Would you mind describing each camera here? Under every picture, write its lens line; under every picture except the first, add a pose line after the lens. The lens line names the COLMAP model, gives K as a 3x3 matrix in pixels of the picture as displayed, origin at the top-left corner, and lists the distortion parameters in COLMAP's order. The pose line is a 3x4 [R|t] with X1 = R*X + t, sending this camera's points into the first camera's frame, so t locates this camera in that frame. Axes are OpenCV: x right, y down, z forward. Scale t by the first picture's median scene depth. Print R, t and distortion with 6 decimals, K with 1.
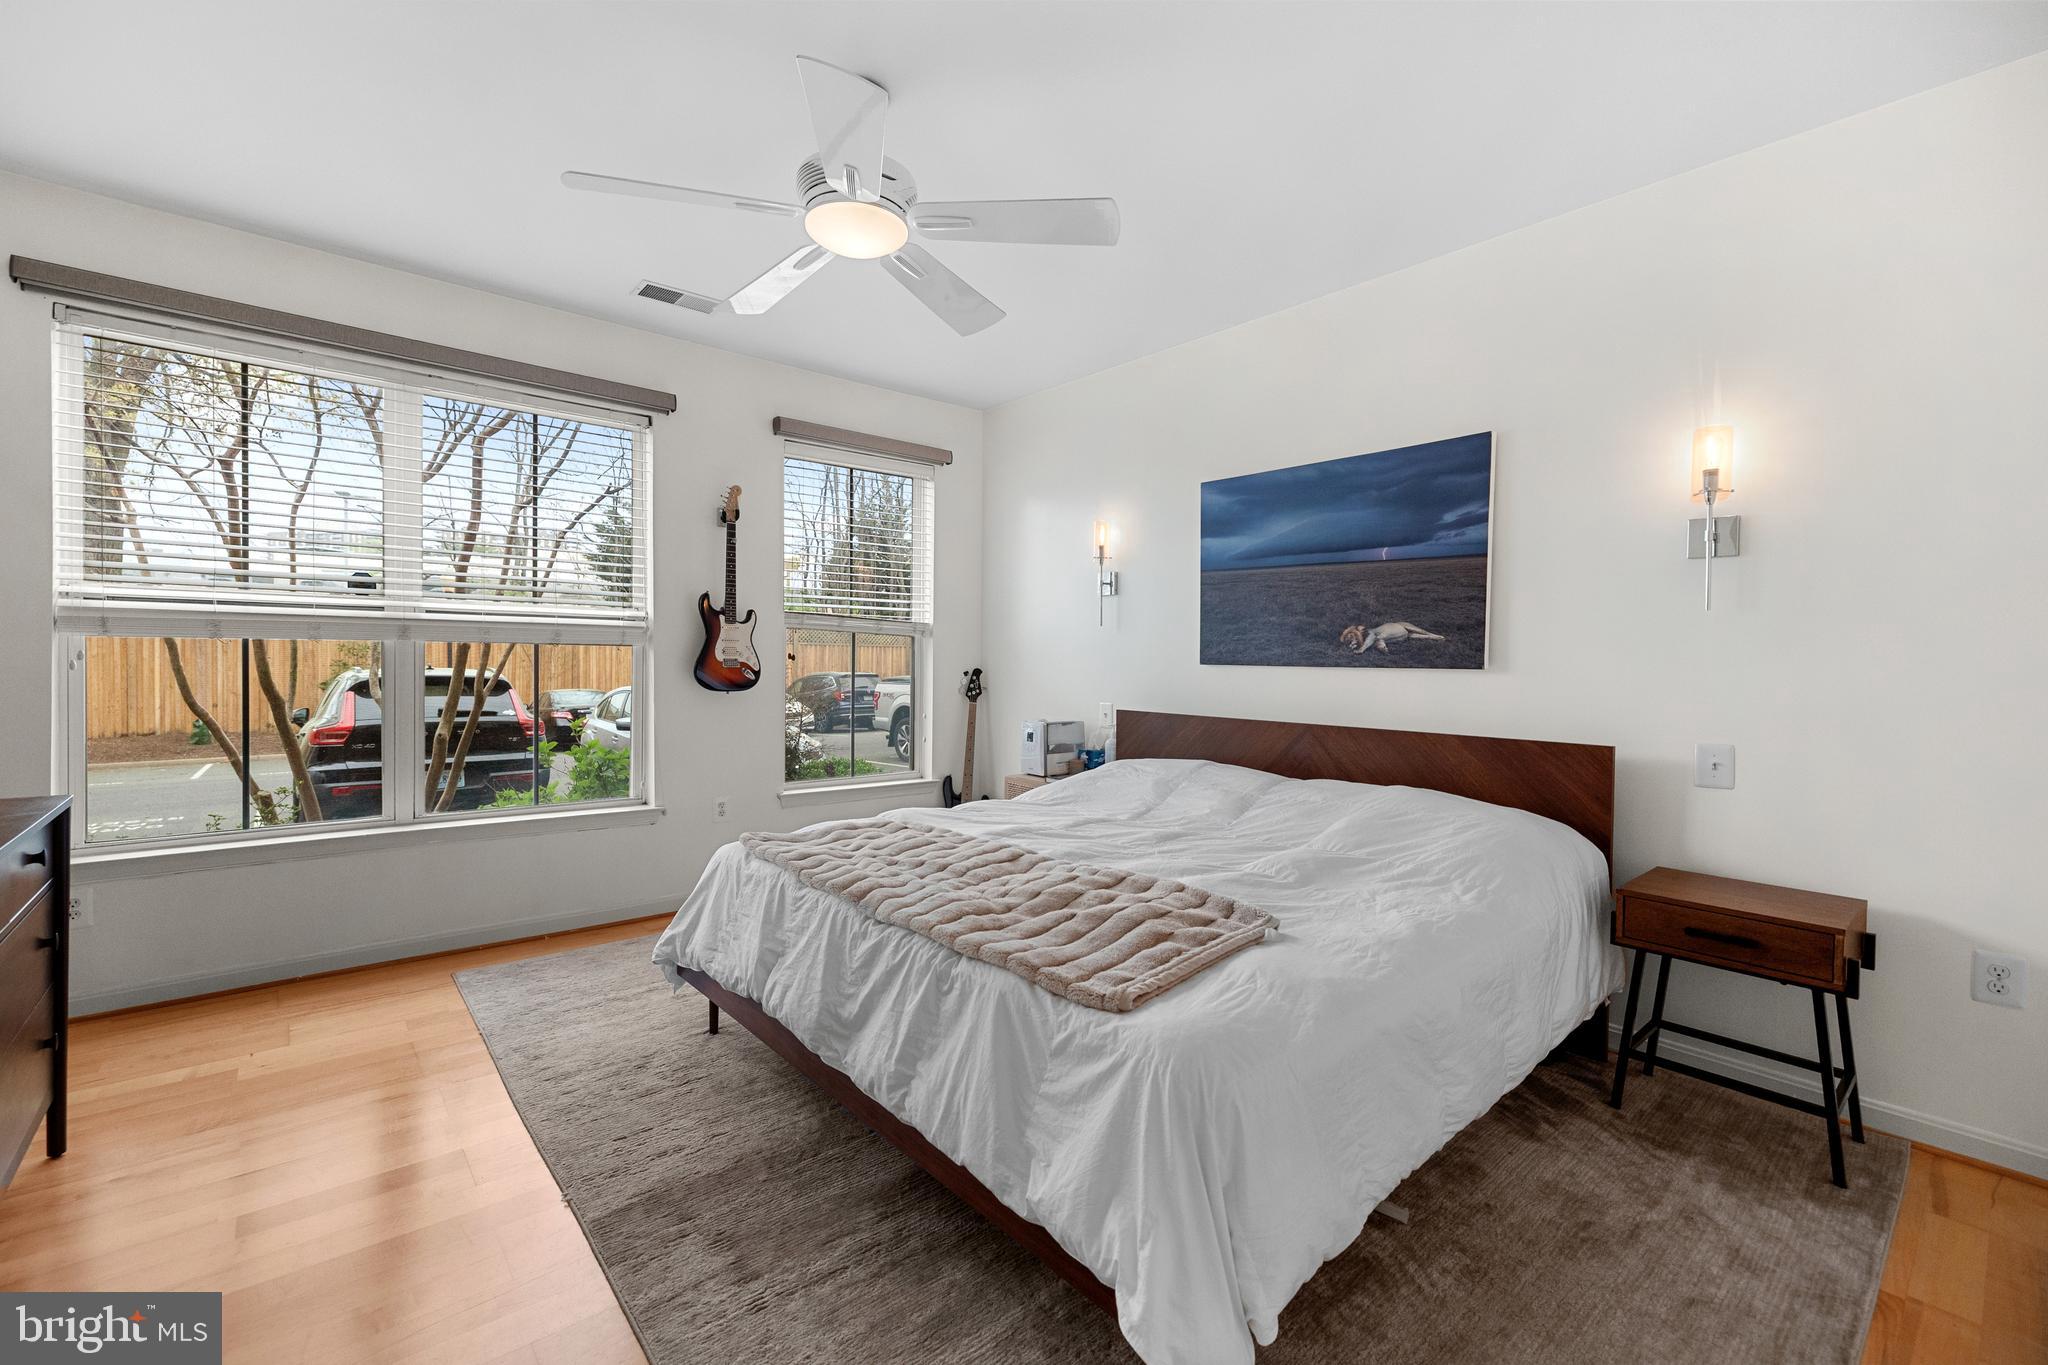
lens RADIAL K [[865.7, 0, 1018.4], [0, 865.7, 675.3], [0, 0, 1]] dist [-0.000535, 0.000067]
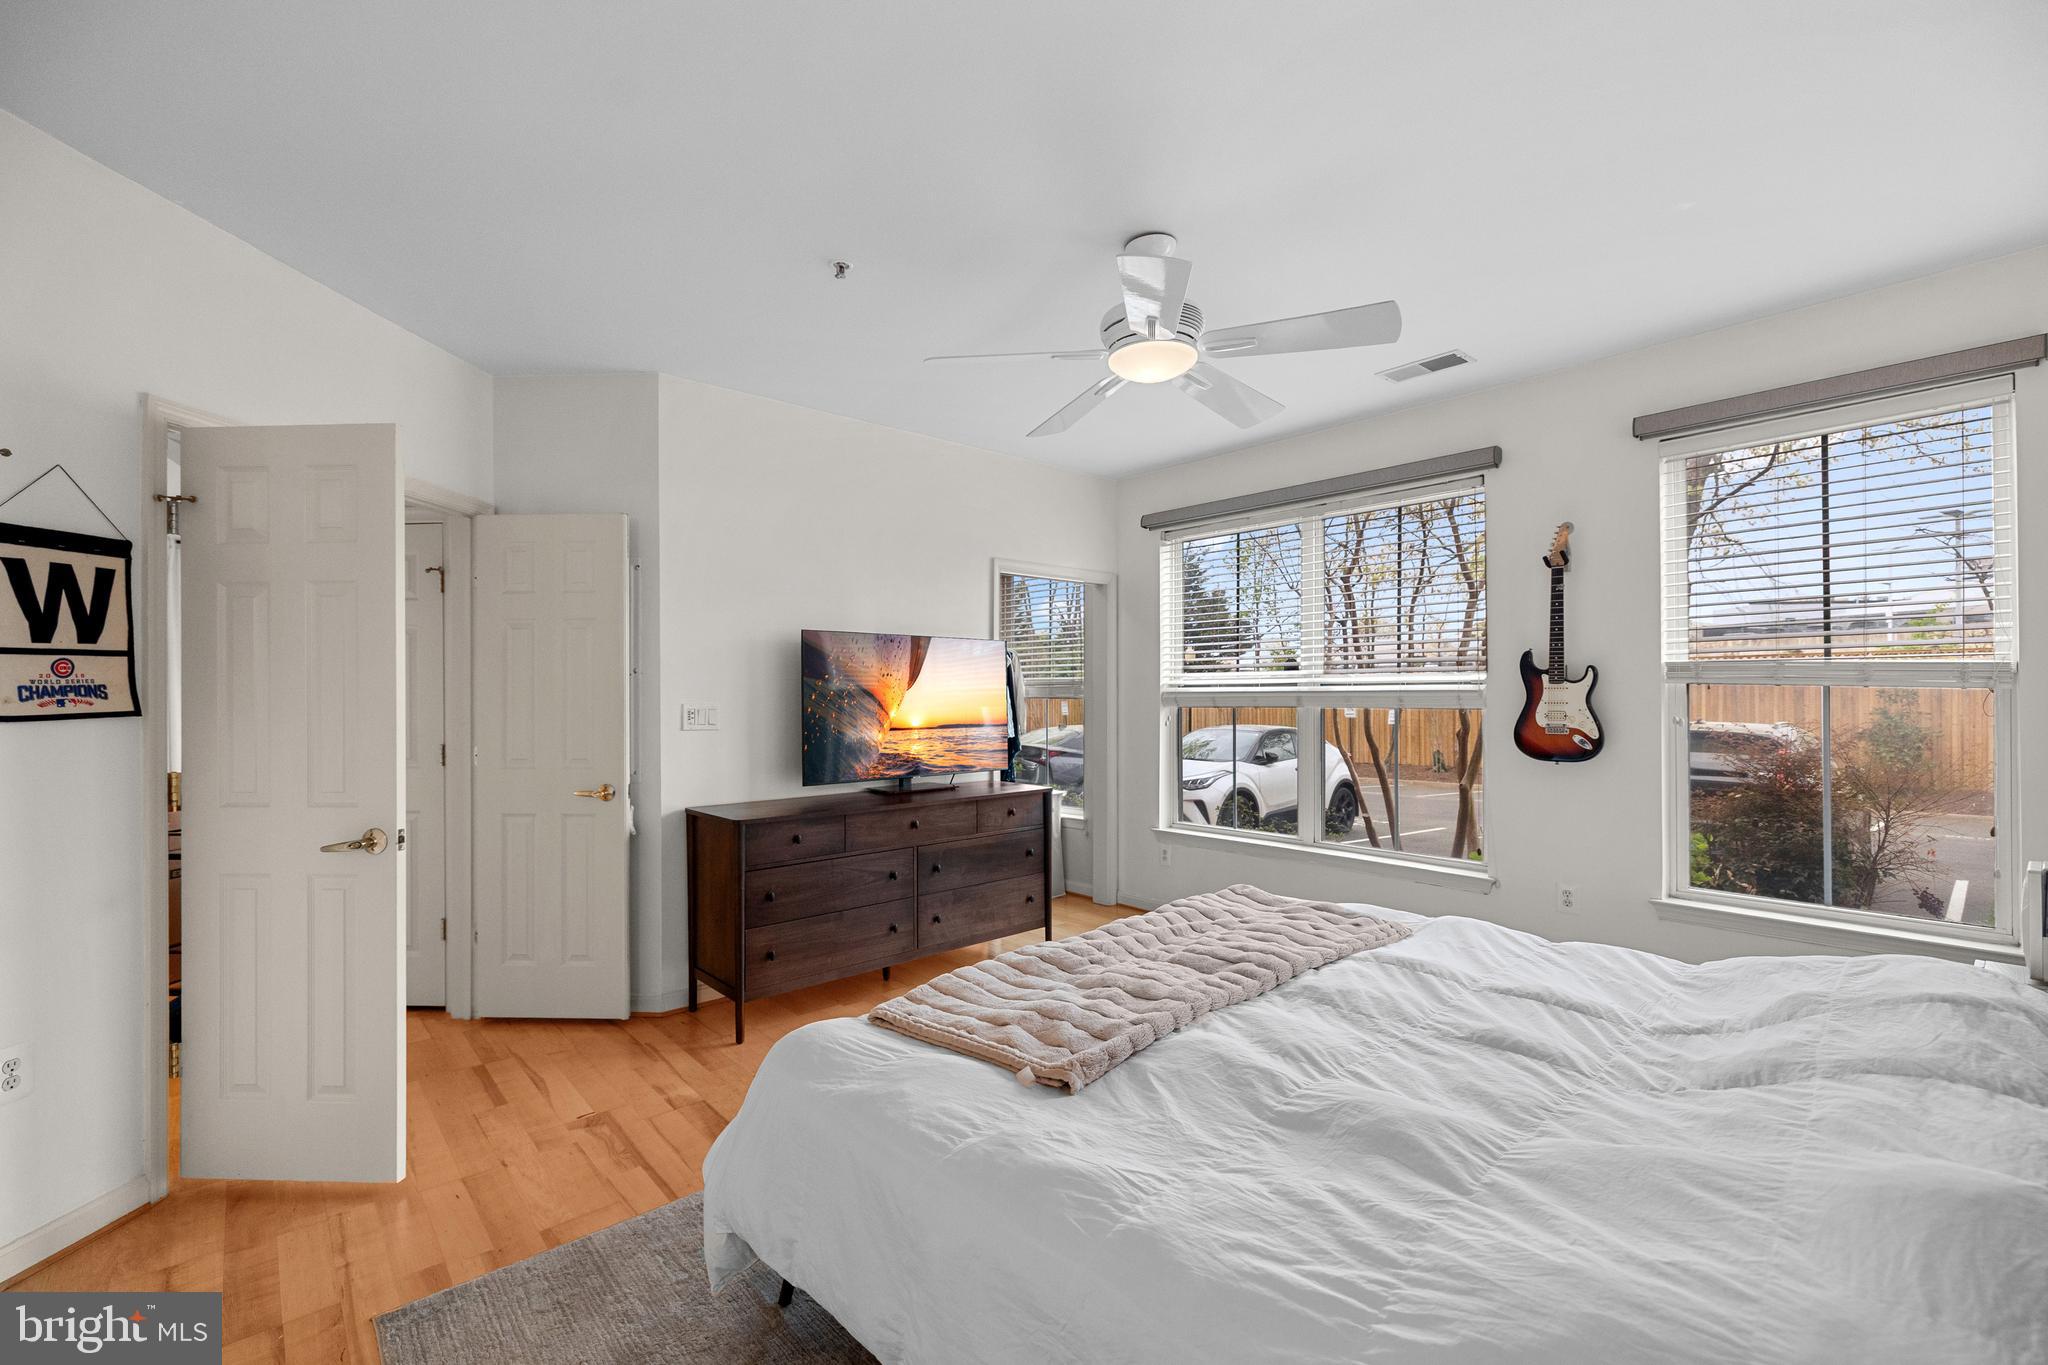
lens RADIAL K [[865.7, 0, 1016.0], [0, 865.7, 693.1], [0, 0, 1]] dist [-0.000535, 0.000067]
pose [[0.028944, -0.016315, -0.999448, 0.520915], [-0.015117, 0.999745, -0.016757, -0.027777], [0.999467, 0.015594, 0.028690, 0.435139]]
